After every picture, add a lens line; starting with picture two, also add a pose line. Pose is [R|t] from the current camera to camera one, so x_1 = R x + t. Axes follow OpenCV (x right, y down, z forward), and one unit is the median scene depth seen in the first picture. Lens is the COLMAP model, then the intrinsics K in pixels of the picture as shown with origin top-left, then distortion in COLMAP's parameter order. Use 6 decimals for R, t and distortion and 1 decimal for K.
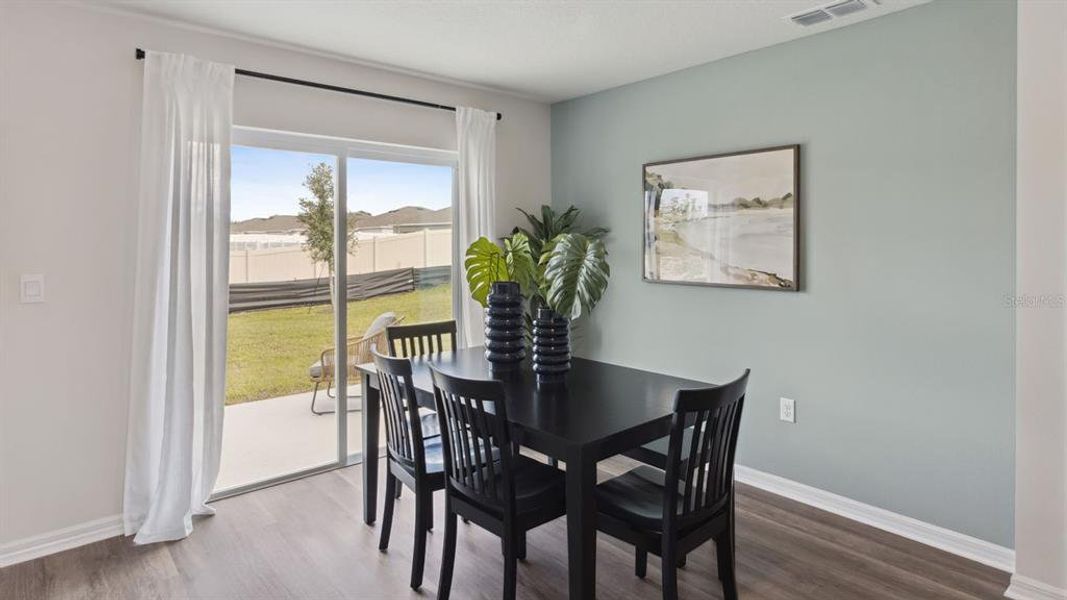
lens RADIAL K [[586.0, 0, 534.8], [0, 586.0, 243.2], [0, 0, 1]] dist [-0.001637, 0.000631]
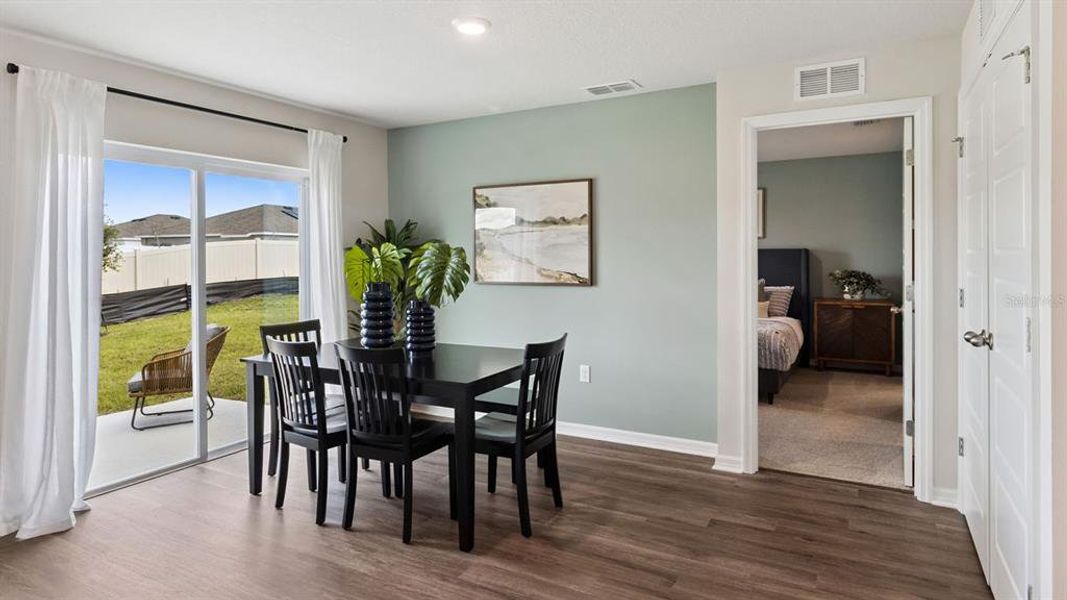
lens RADIAL K [[627.8, 0, 532.9], [0, 627.8, 254.3], [0, 0, 1]] dist [0.000331, -0.000013]
pose [[0.939050, -0.004201, 0.343755, -0.193174], [0.005946, 0.999974, -0.004023, 0.014401], [-0.343729, 0.005821, 0.939051, -0.348838]]
